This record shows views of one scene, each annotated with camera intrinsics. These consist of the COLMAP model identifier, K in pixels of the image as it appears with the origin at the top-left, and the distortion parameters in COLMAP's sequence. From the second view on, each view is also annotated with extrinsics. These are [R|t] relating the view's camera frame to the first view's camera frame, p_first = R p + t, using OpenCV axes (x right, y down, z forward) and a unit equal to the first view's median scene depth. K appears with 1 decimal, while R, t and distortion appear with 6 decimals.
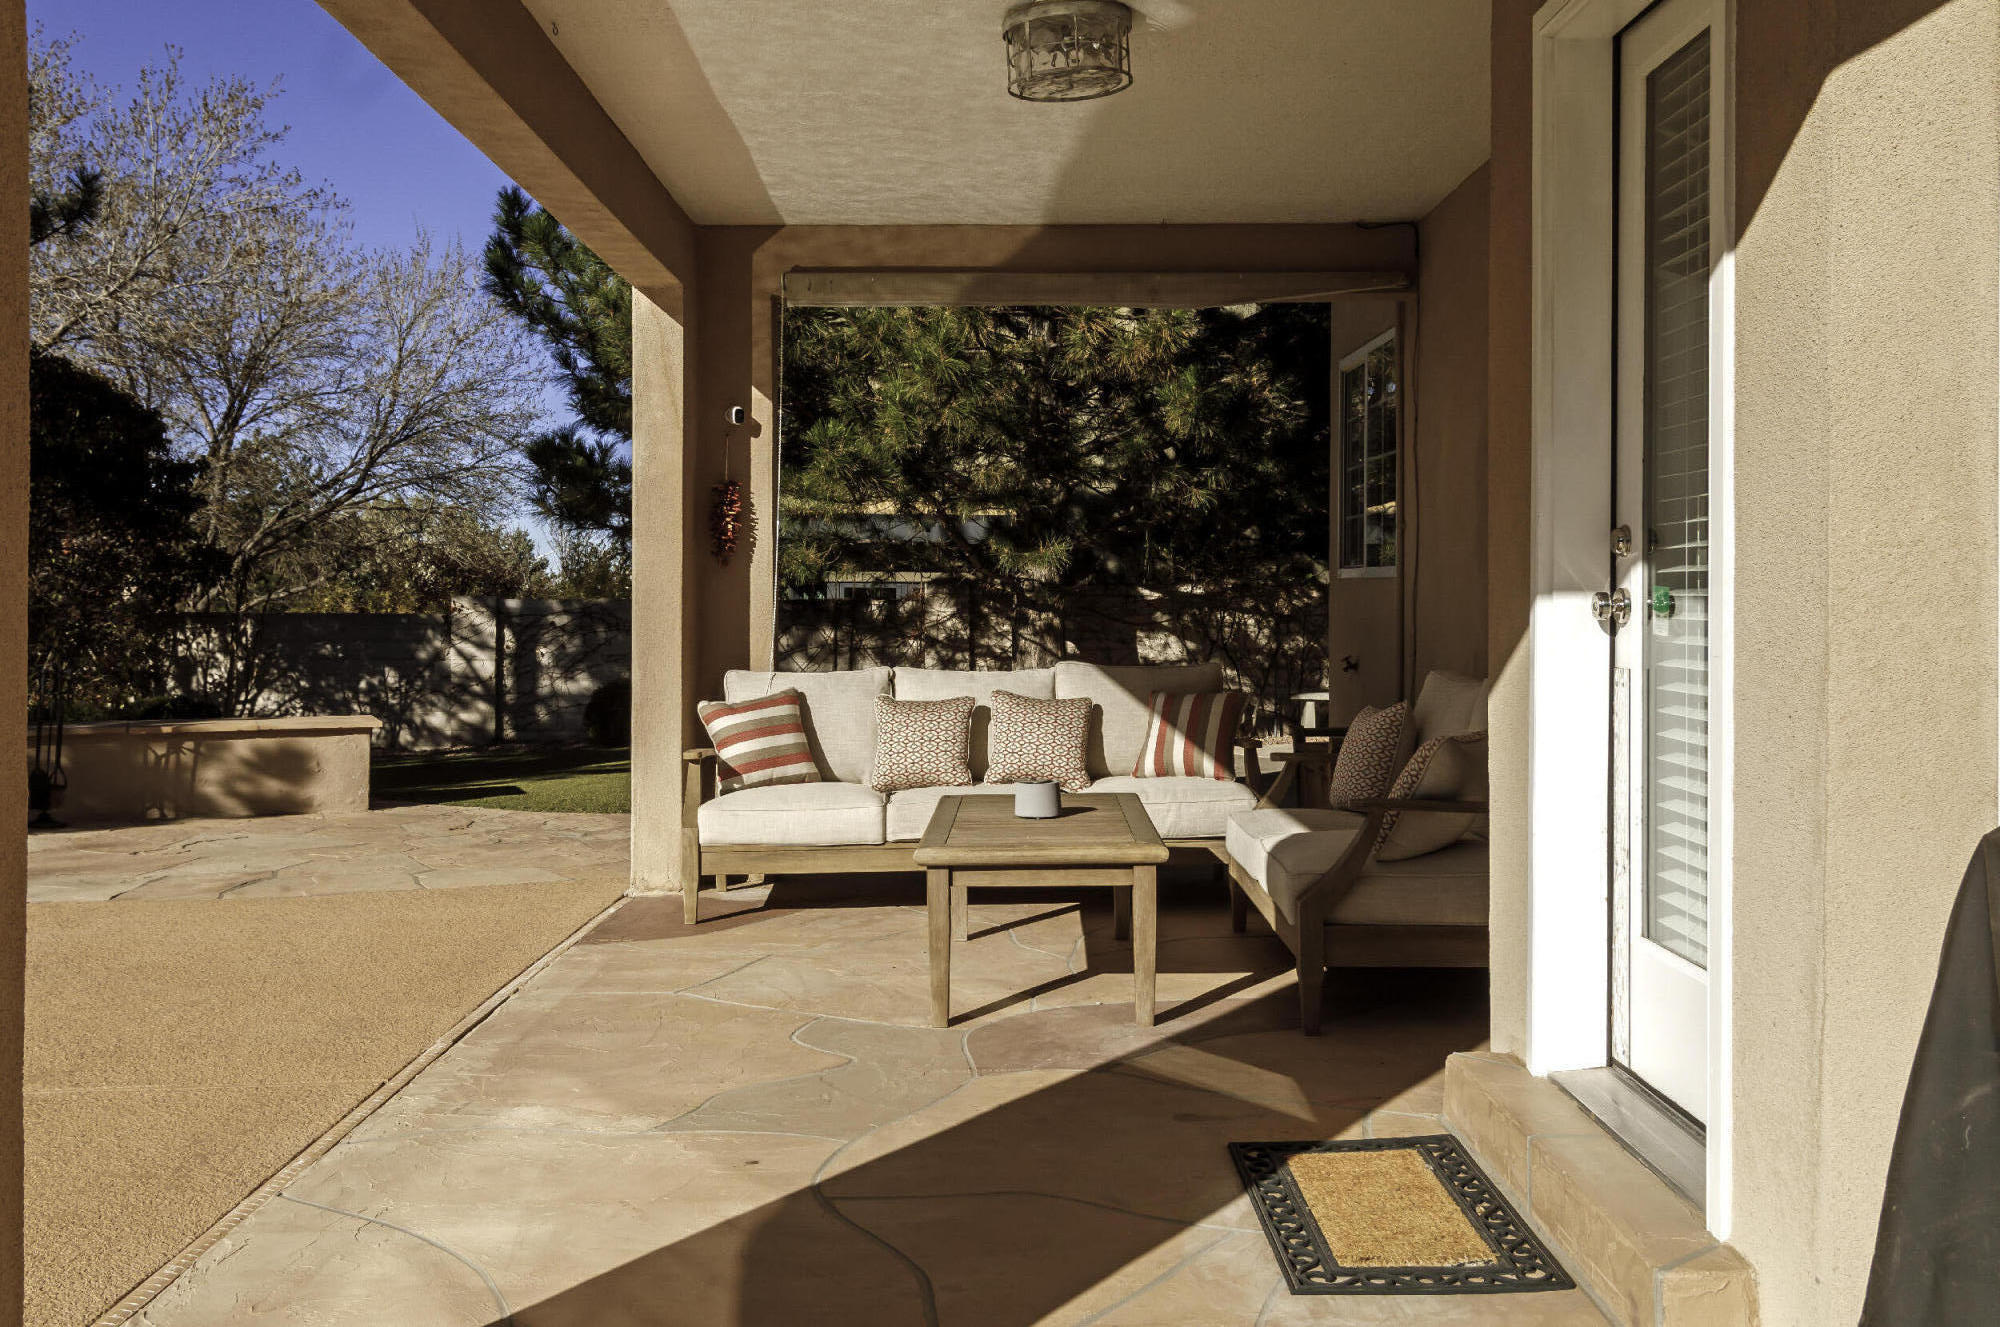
lens RADIAL K [[1734.0, 0, 990.0], [0, 1734.0, 637.5], [0, 0, 1]] dist [-0.003631, -0.019991]
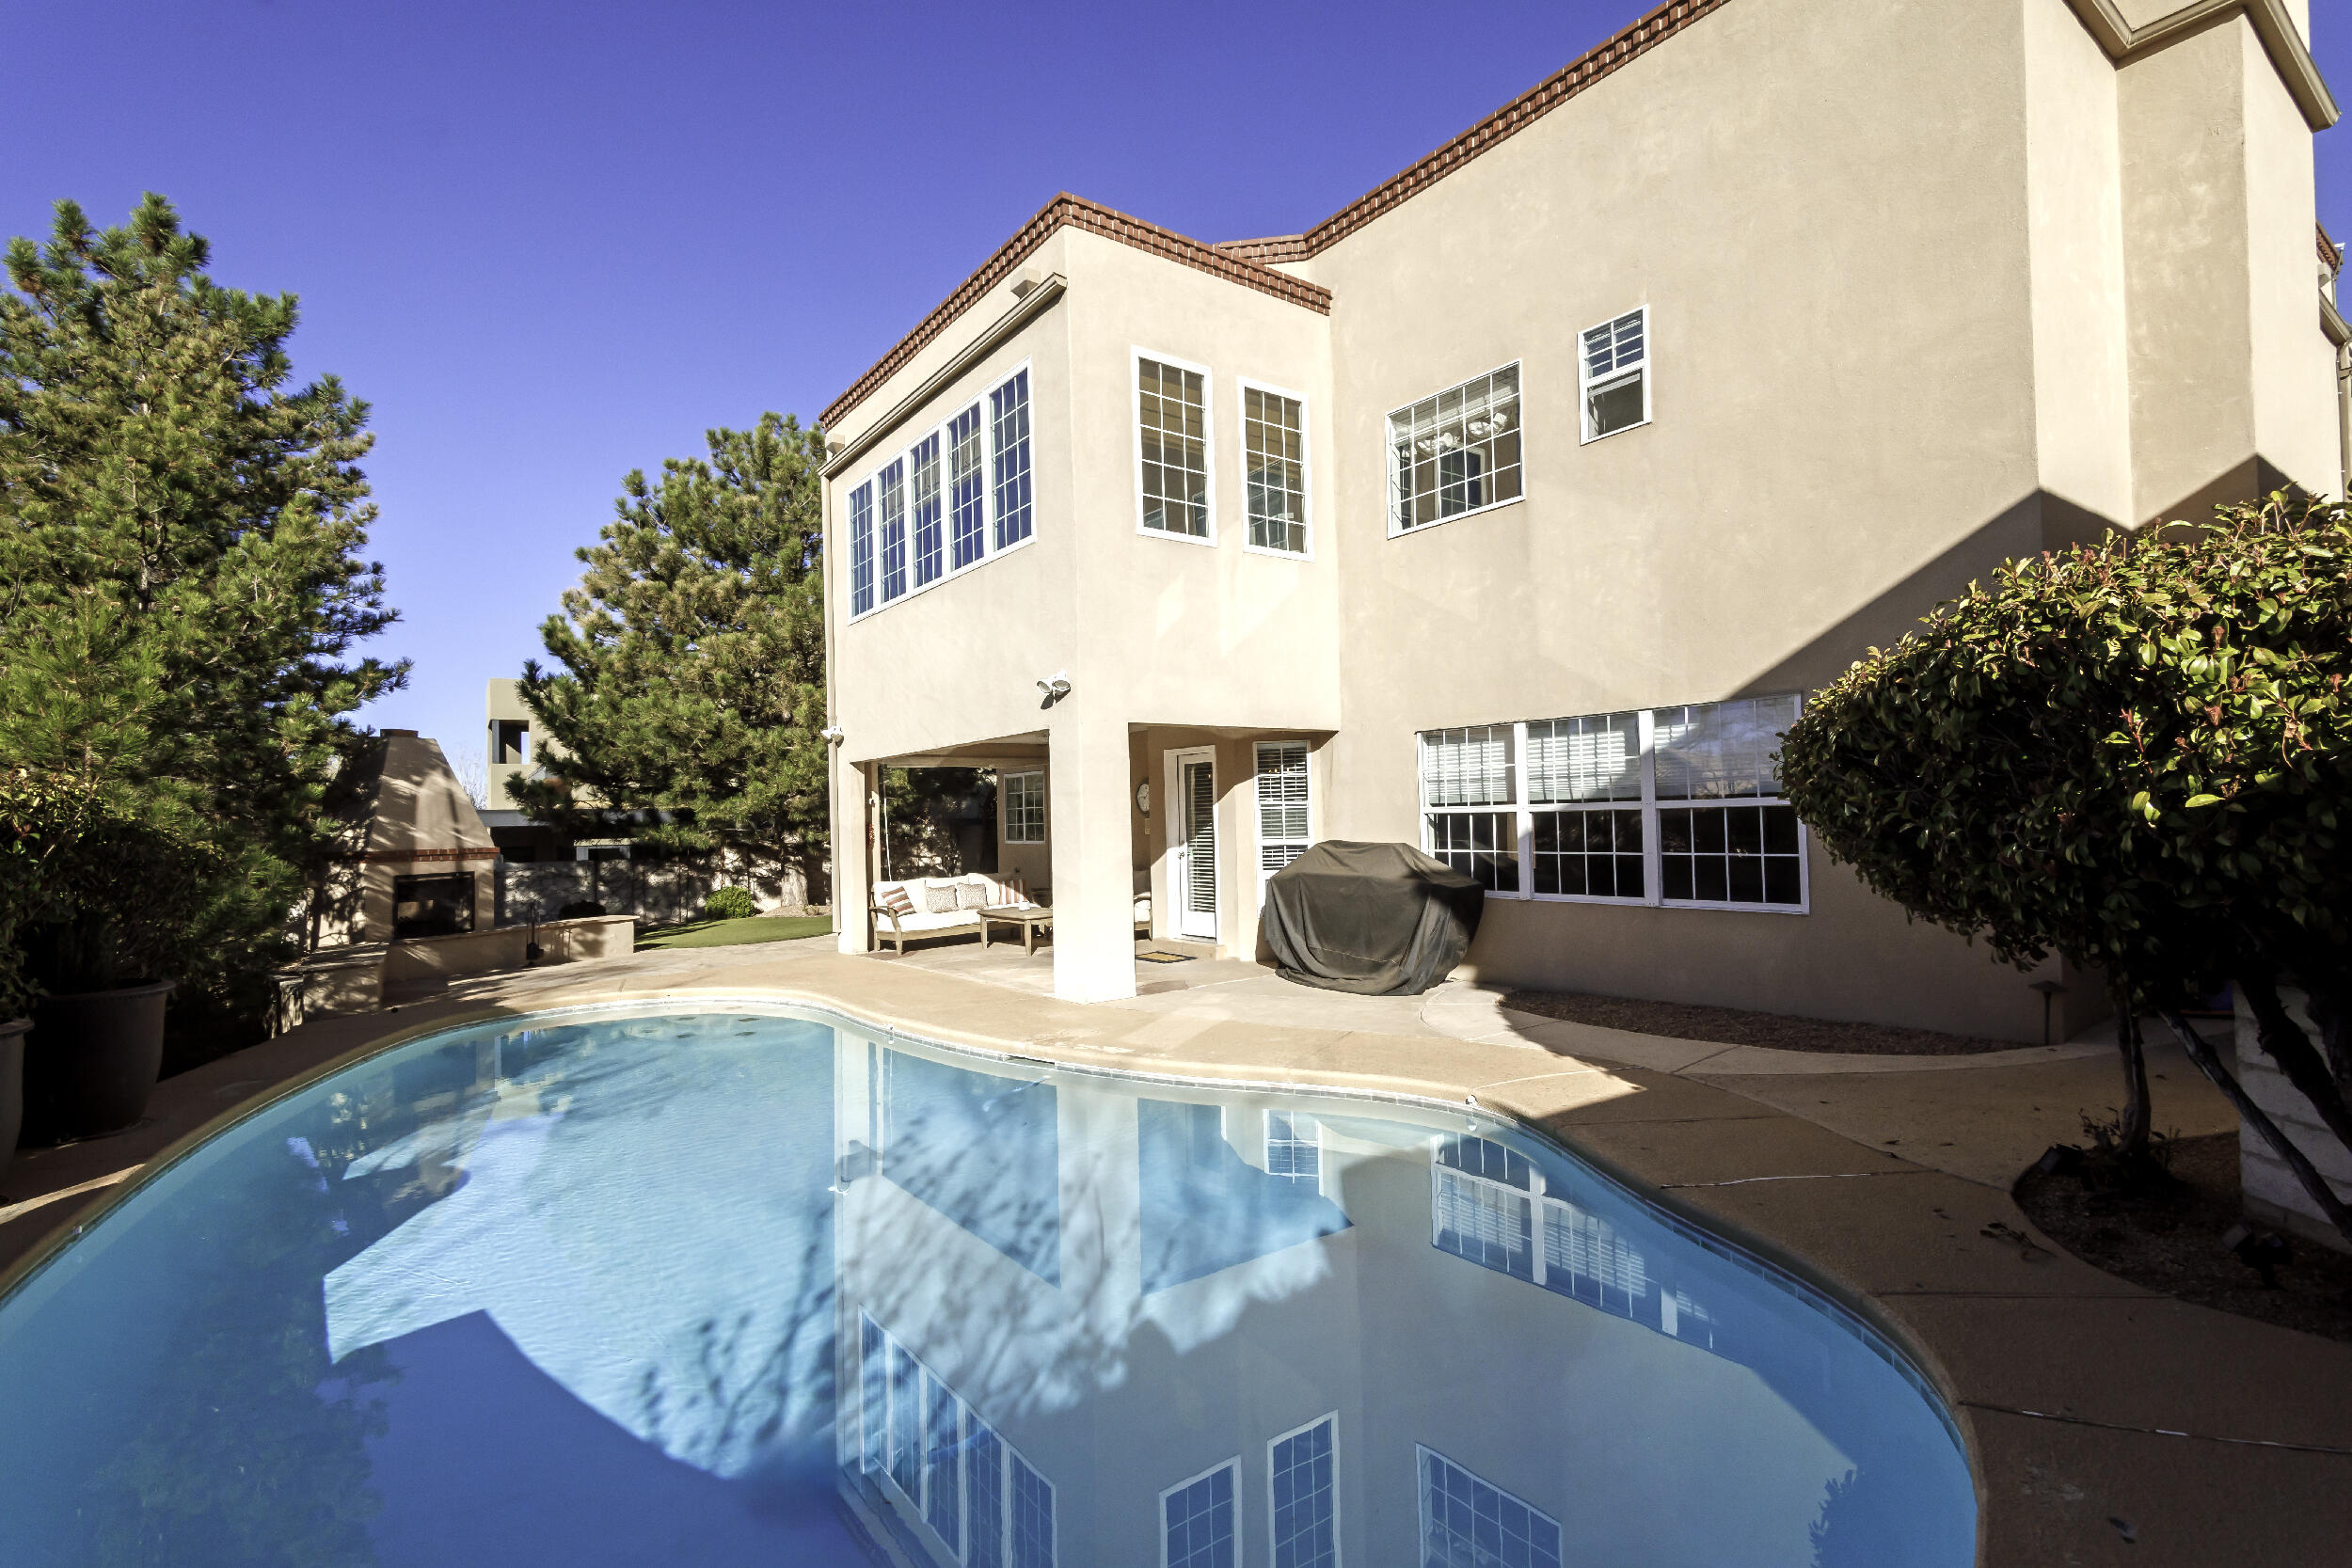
lens RADIAL K [[1101.8, 0, 1176.0], [0, 1101.8, 784.0], [0, 0, 1]] dist [0.027742, 0.000073]
pose [[0.798271, 0.000889, 0.602297, -0.442958], [0.042069, 0.997474, -0.057229, -0.009426], [-0.600827, 0.071023, 0.796218, -0.458807]]
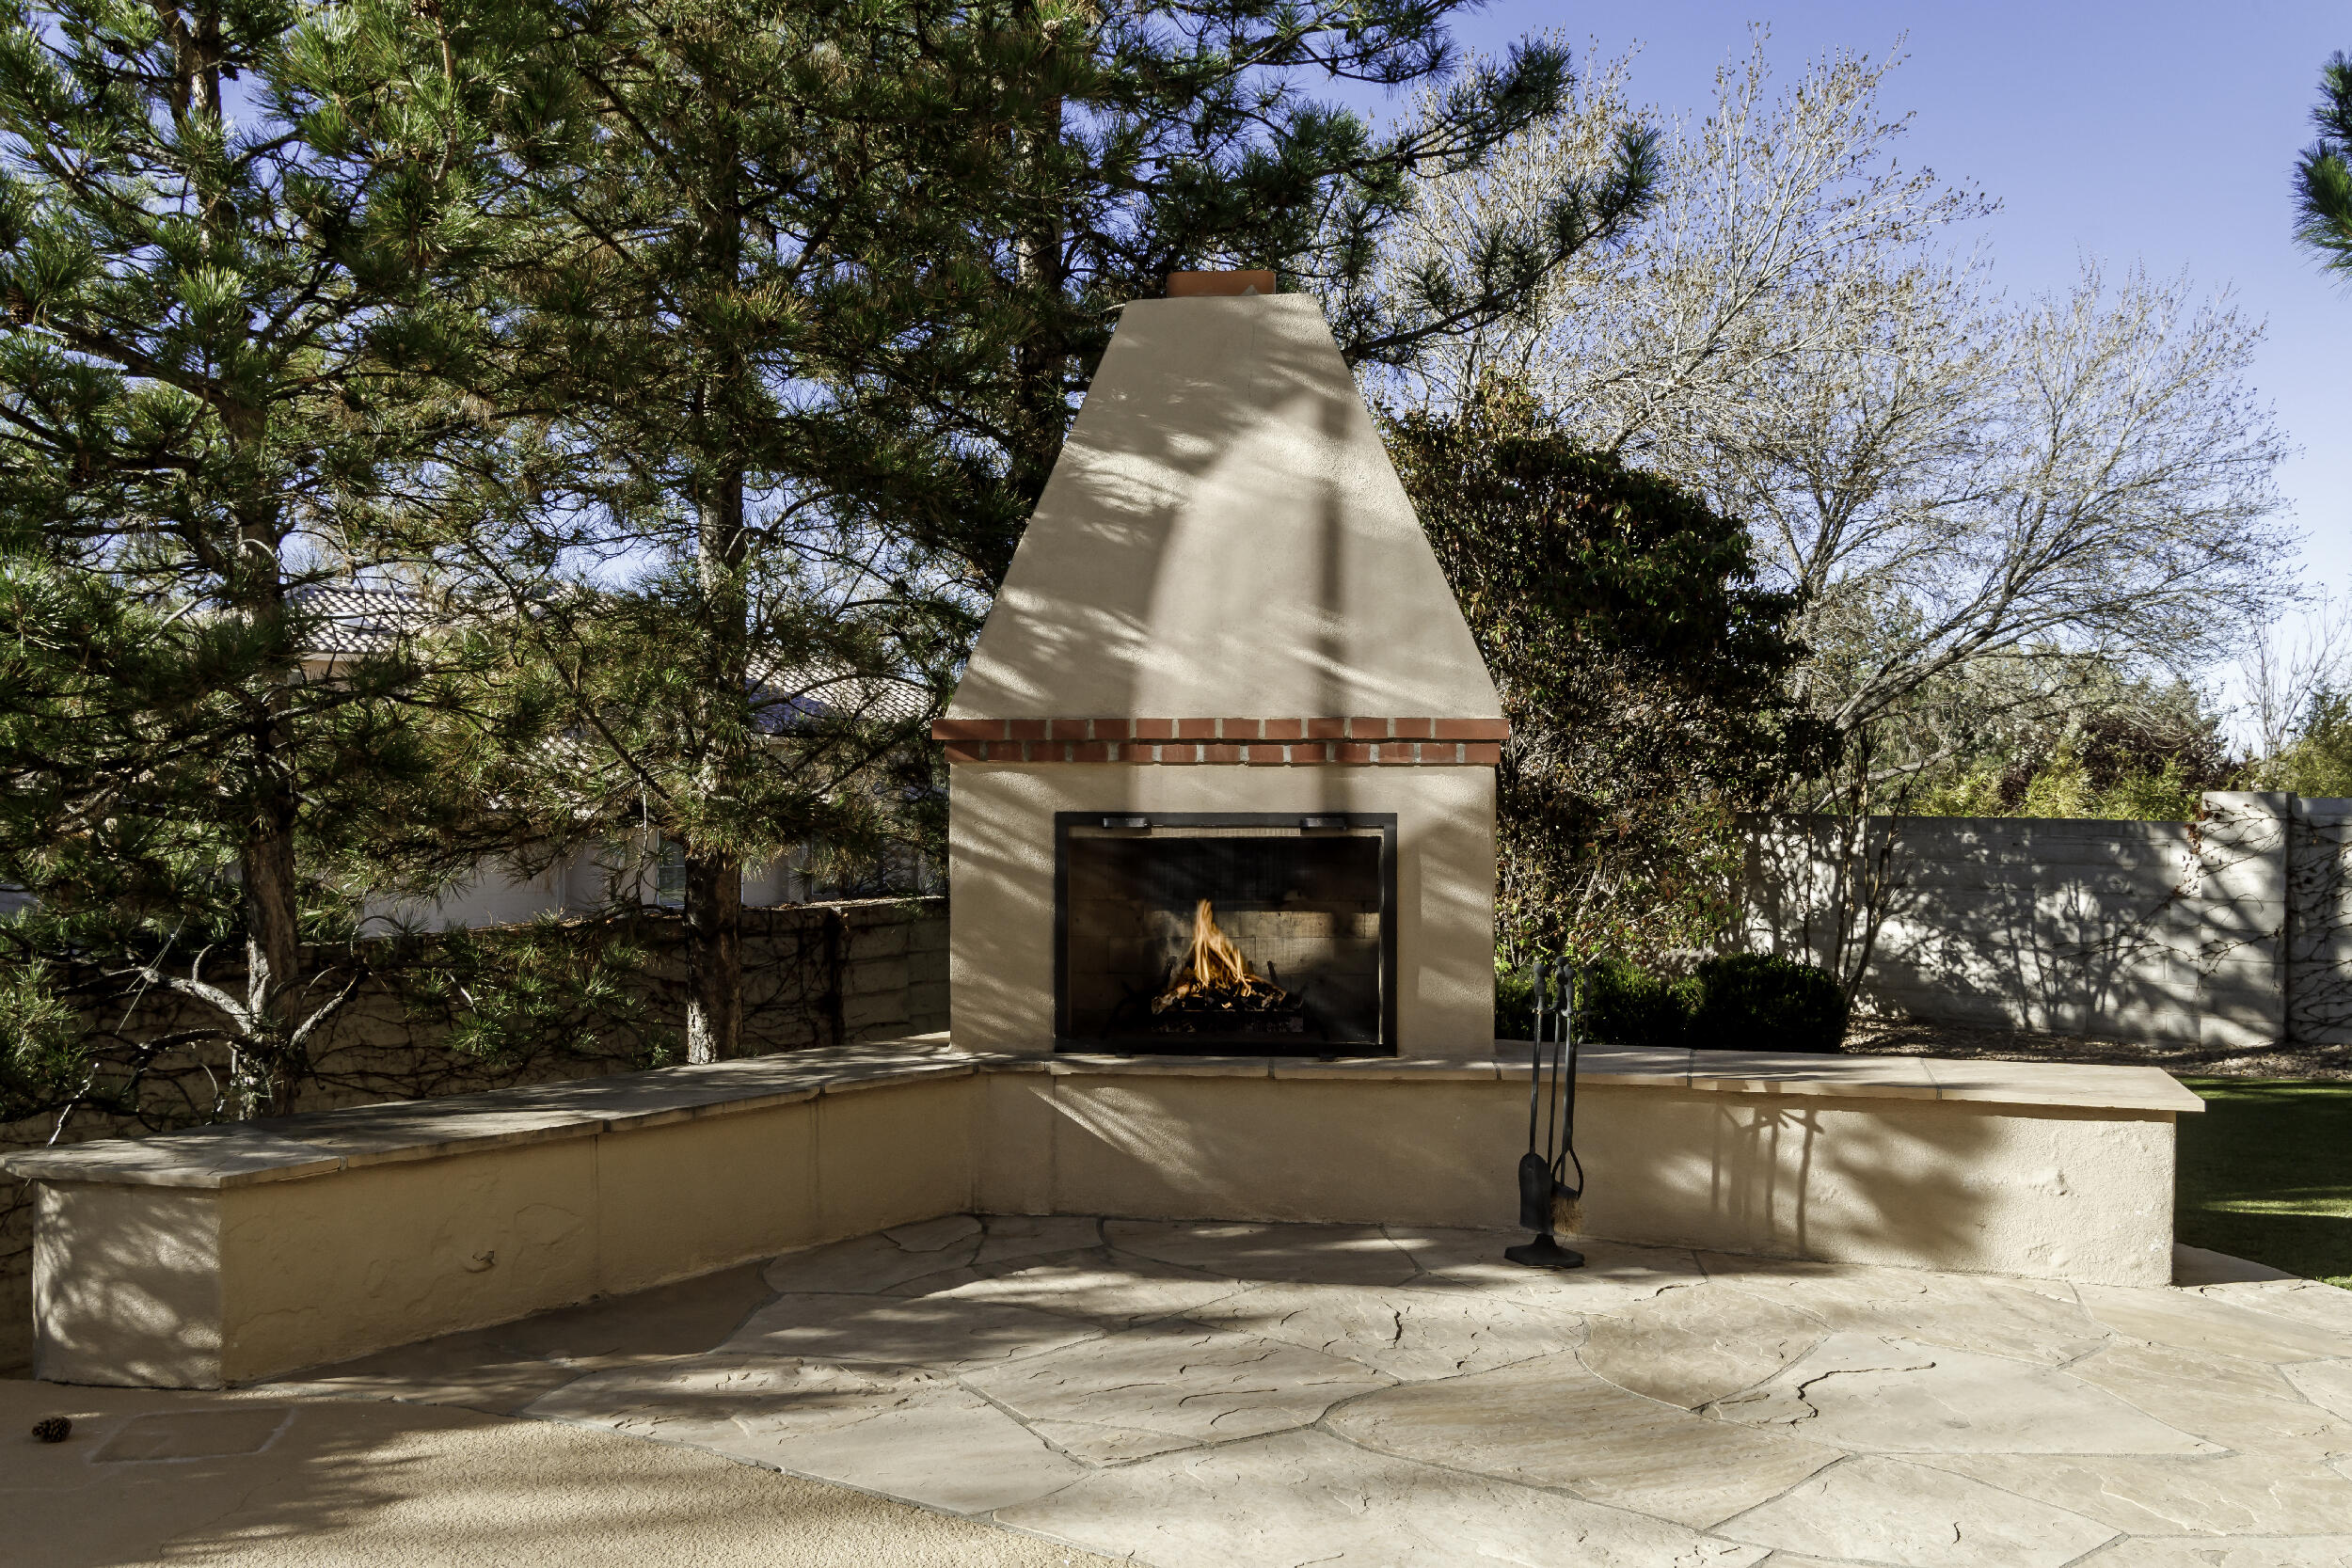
lens RADIAL K [[2039.0, 0, 1164.3], [0, 2039.0, 753.5], [0, 0, 1]] dist [-0.003631, -0.019991]
pose [[0.751408, -0.006451, -0.659806, -0.127597], [-0.013524, 0.999592, -0.025175, -0.015105], [0.659699, 0.027840, 0.751014, 0.262552]]
